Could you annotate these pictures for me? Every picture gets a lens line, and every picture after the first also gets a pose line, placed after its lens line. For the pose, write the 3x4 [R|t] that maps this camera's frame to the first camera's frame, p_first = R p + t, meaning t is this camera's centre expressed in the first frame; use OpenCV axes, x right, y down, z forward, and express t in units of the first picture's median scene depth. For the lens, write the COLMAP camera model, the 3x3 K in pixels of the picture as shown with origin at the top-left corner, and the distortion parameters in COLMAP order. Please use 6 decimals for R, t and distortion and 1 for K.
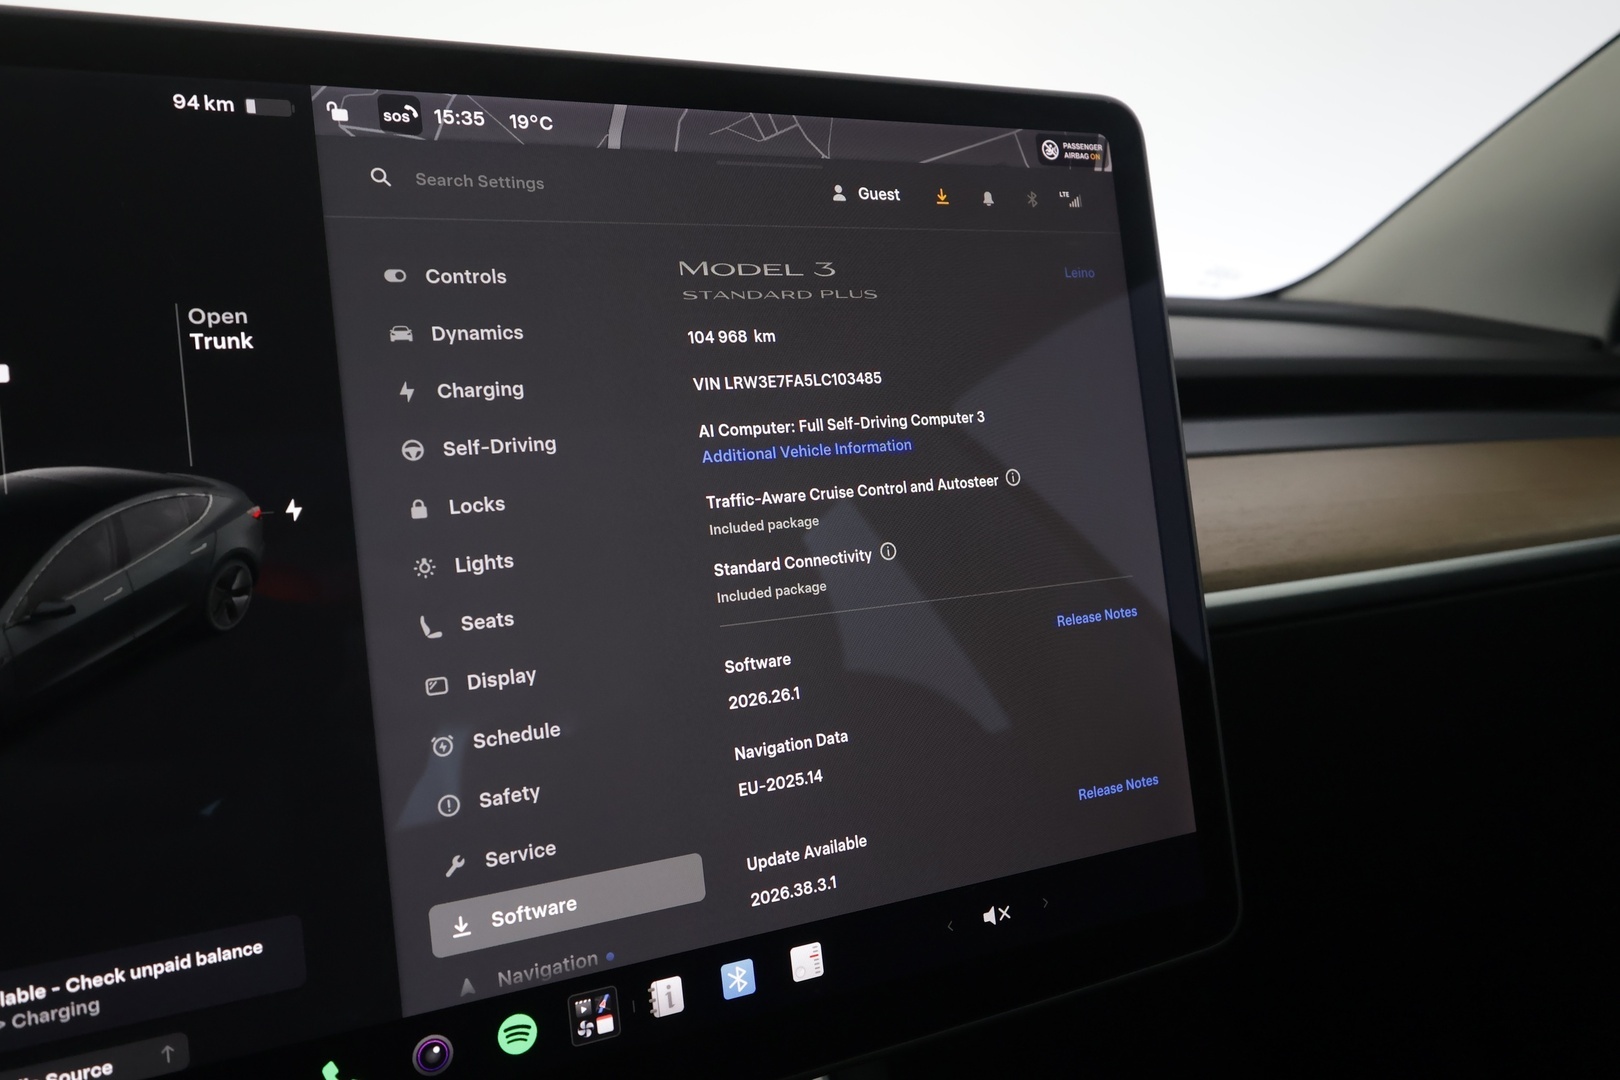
lens RADIAL K [[1276.5, 0, 815.3], [0, 1276.5, 545.7], [0, 0, 1]] dist [-0.000026, 0.008276]
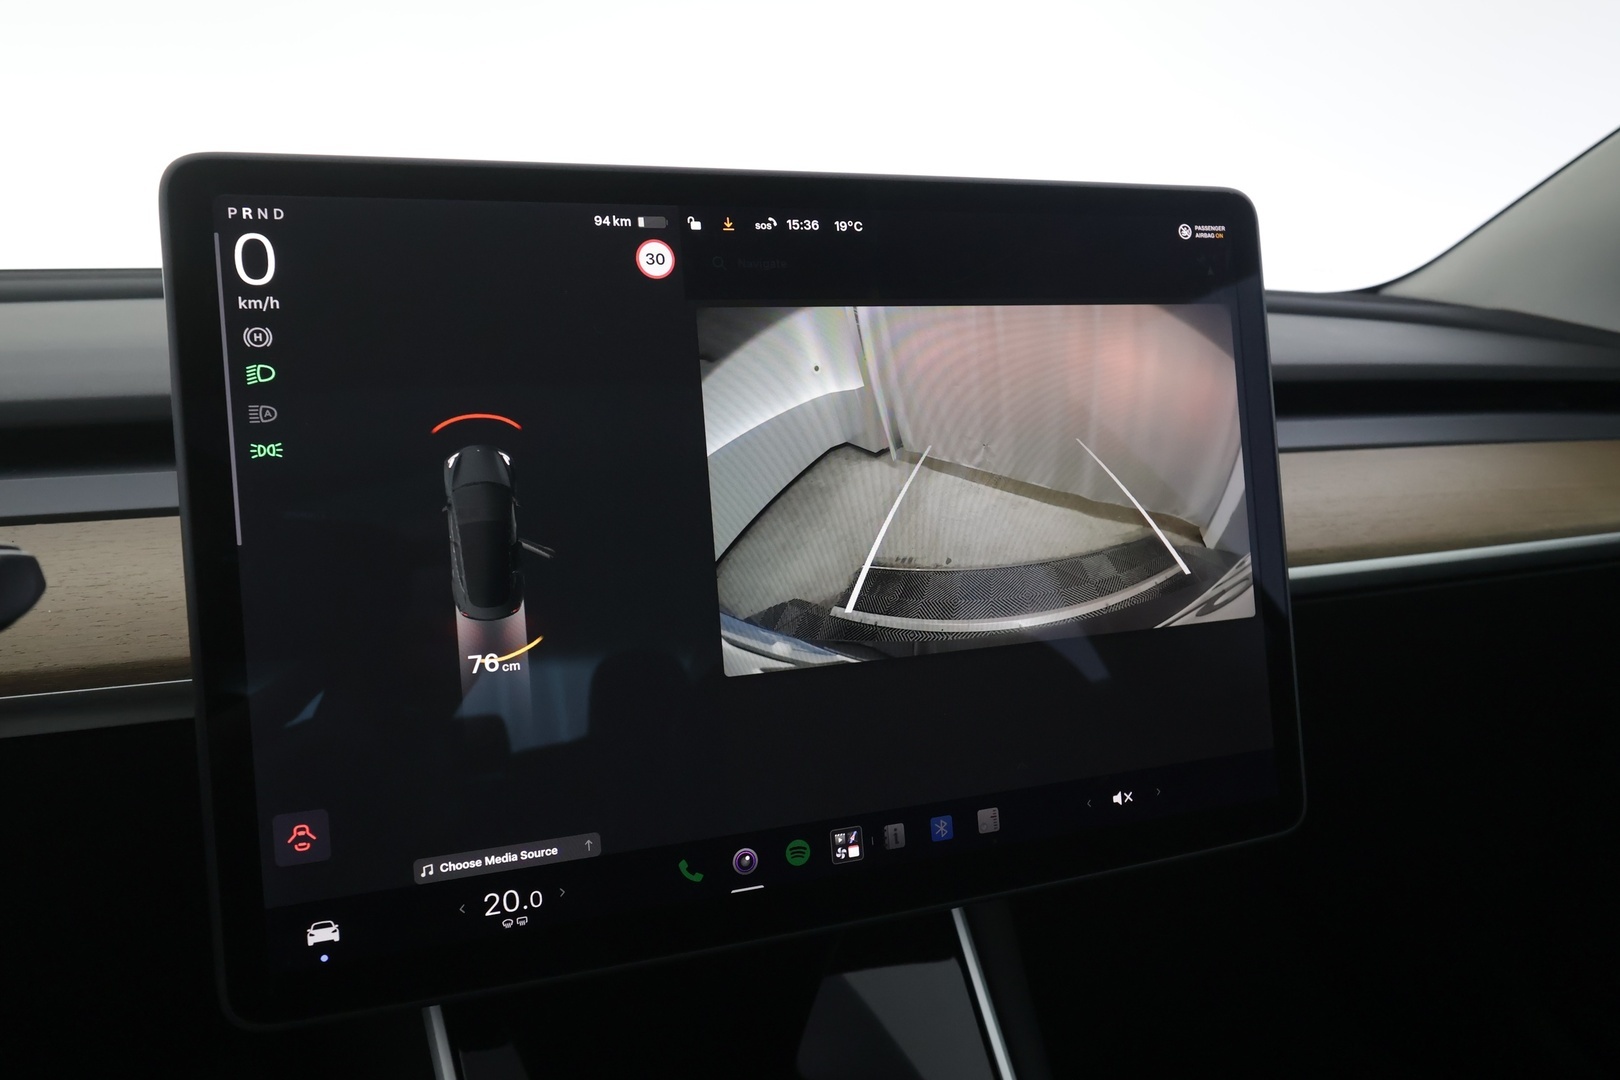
lens RADIAL K [[1276.5, 0, 813.9], [0, 1276.5, 544.4], [0, 0, 1]] dist [-0.000026, 0.008276]
pose [[0.996857, 0.034204, -0.071460, -0.118612], [-0.031242, 0.998622, 0.042163, -0.037792], [0.072804, -0.039798, 0.996552, -0.455181]]
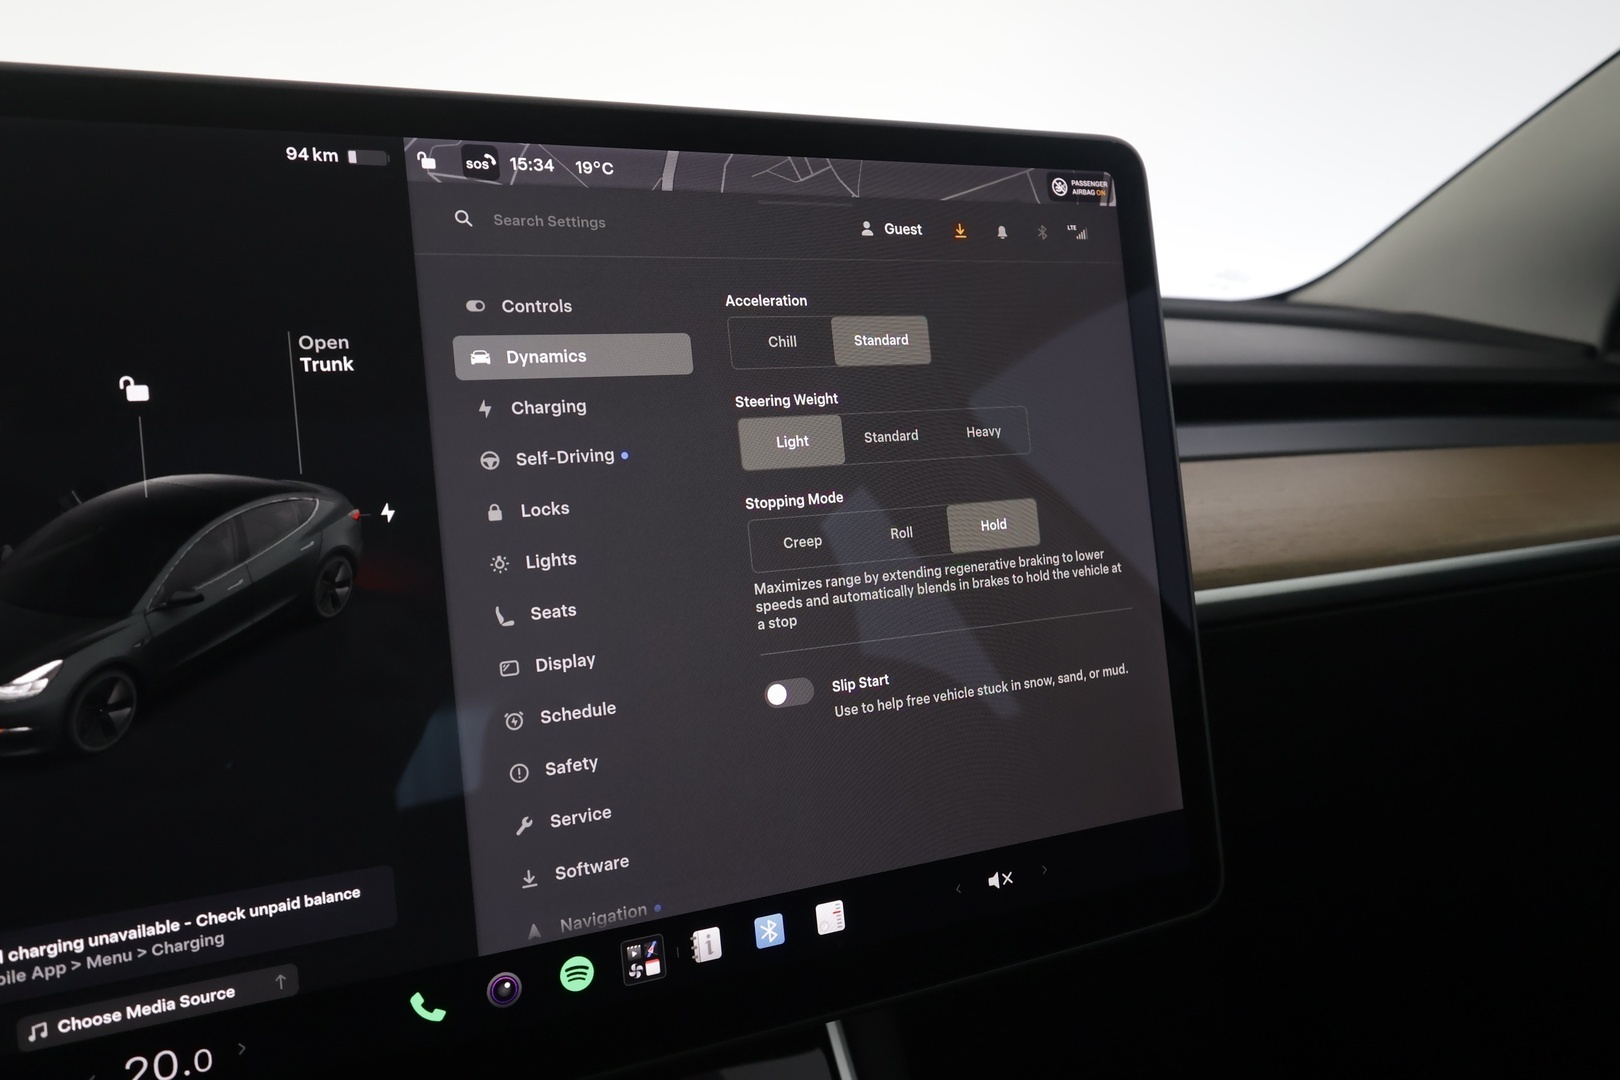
lens RADIAL K [[1276.5, 0, 814.1], [0, 1276.5, 545.4], [0, 0, 1]] dist [-0.000026, 0.008276]
pose [[0.999843, 0.012560, -0.012464, -0.011765], [-0.012401, 0.999842, 0.012759, -0.016930], [0.012622, -0.012602, 0.999841, -0.130467]]
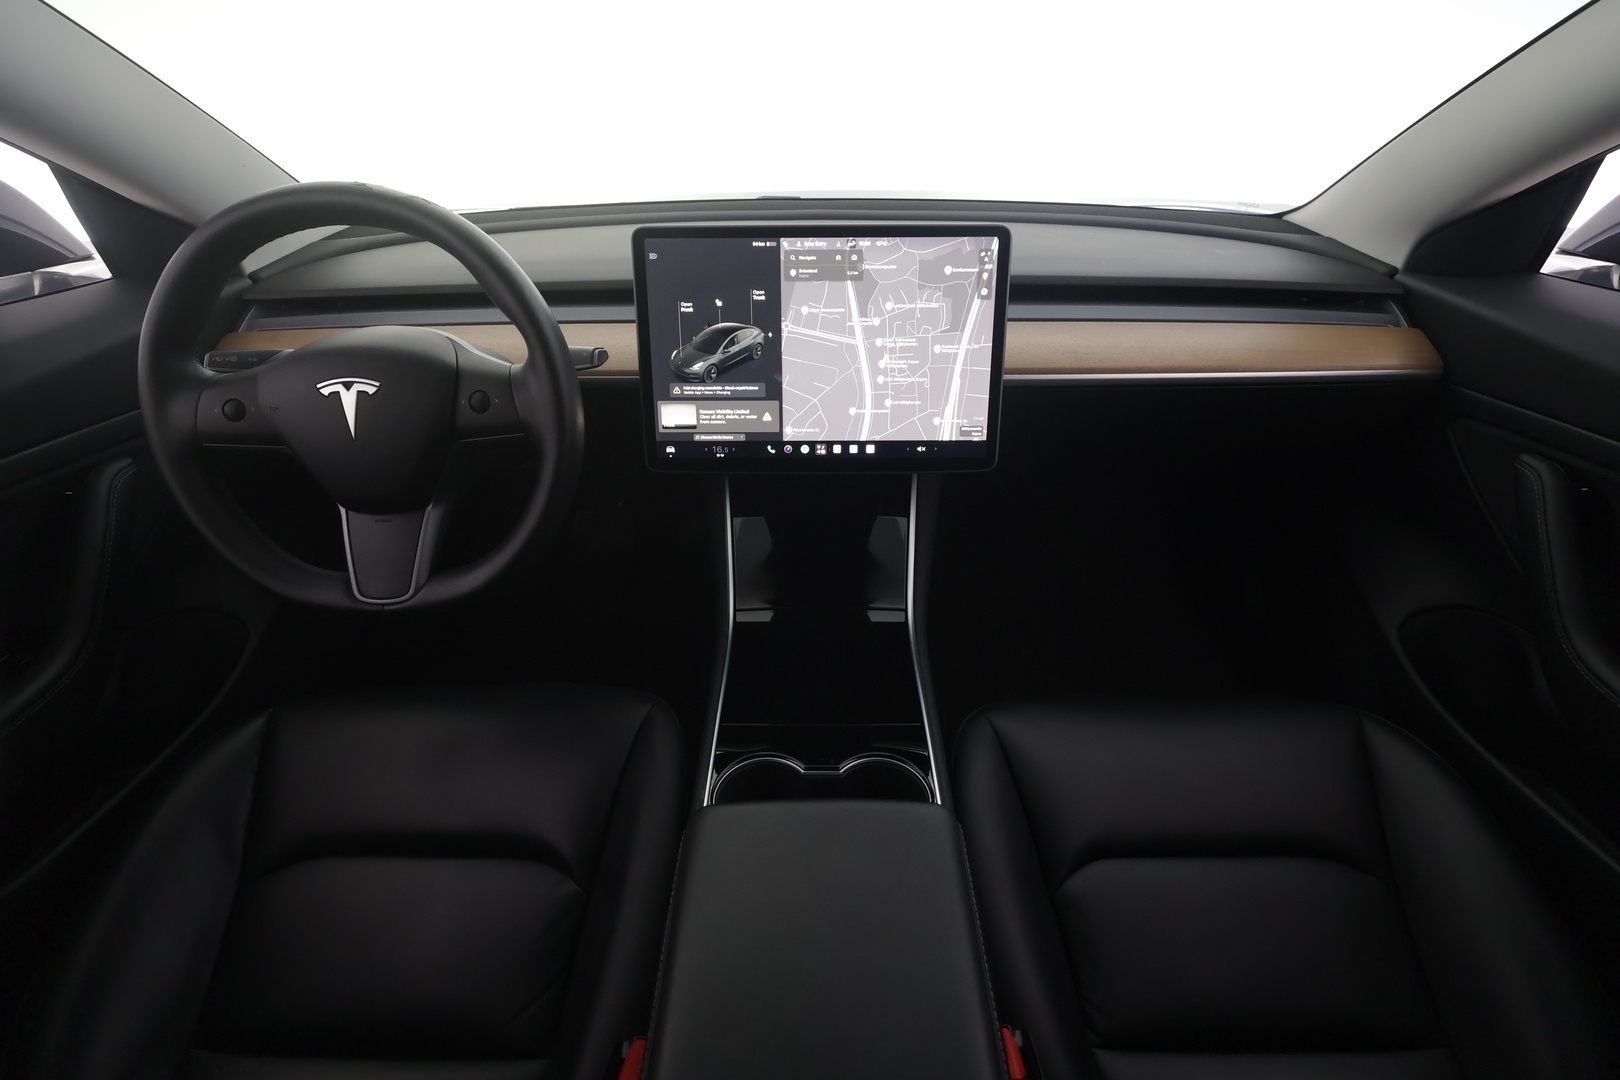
lens RADIAL K [[742.2, 0, 809.3], [0, 742.2, 539.6], [0, 0, 1]] dist [0.001470, 0.001125]
pose [[0.894881, 0.222010, -0.387169, 0.941683], [-0.079003, 0.932597, 0.352167, -0.291731], [0.439257, -0.284560, 0.852103, -1.485426]]
